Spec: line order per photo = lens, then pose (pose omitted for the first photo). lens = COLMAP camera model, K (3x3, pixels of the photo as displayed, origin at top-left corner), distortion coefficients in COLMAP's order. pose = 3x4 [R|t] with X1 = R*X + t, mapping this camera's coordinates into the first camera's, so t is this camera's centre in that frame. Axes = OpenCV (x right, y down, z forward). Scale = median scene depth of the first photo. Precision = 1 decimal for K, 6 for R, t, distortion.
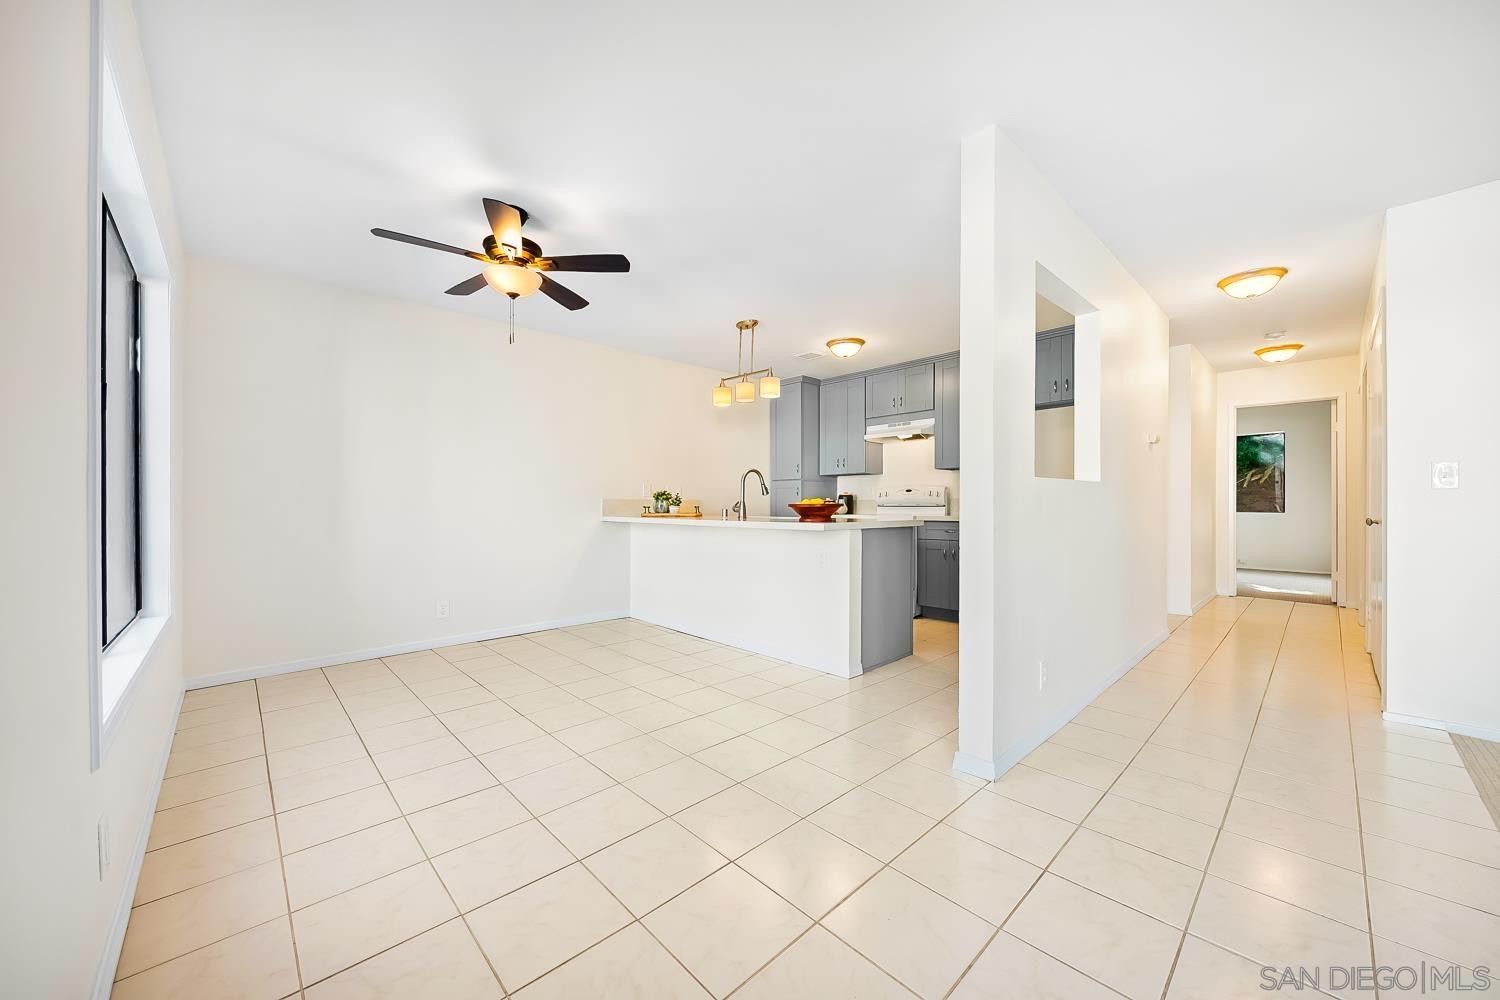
lens RADIAL K [[522.8, 0, 748.6], [0, 522.8, 500.3], [0, 0, 1]] dist [0.005856, 0.000106]
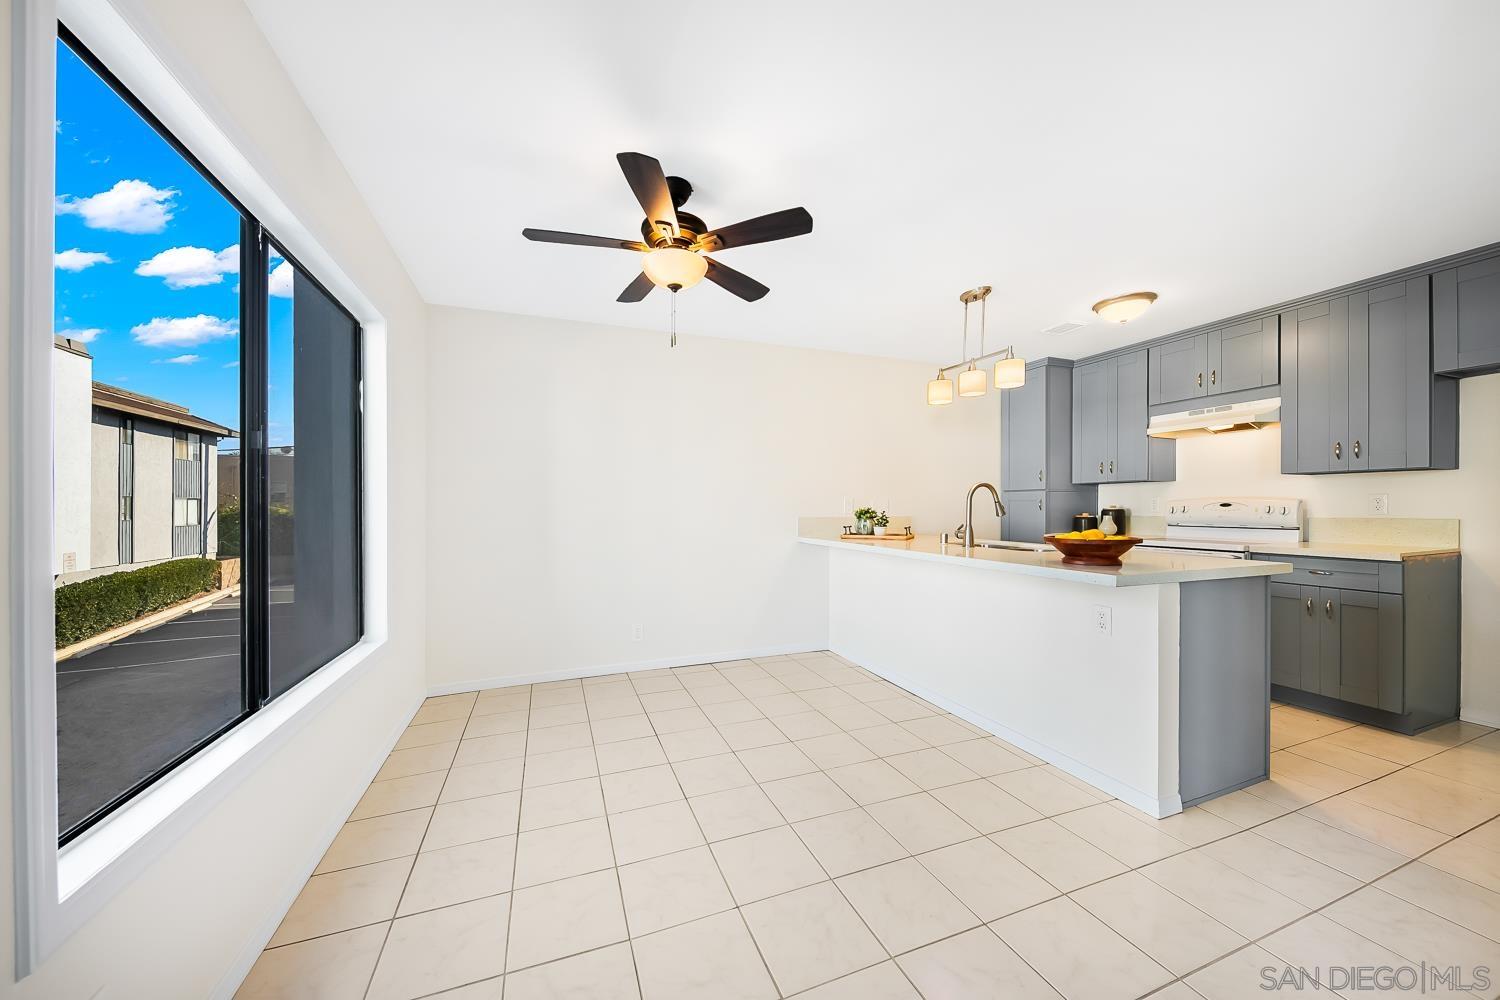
lens RADIAL K [[524.5, 0, 750.4], [0, 524.5, 505.3], [0, 0, 1]] dist [0.009513, -0.001135]
pose [[0.924306, -0.002226, -0.381645, -0.012544], [0.002000, 0.999998, -0.000987, -0.024673], [0.381646, 0.000149, 0.924309, 0.147205]]
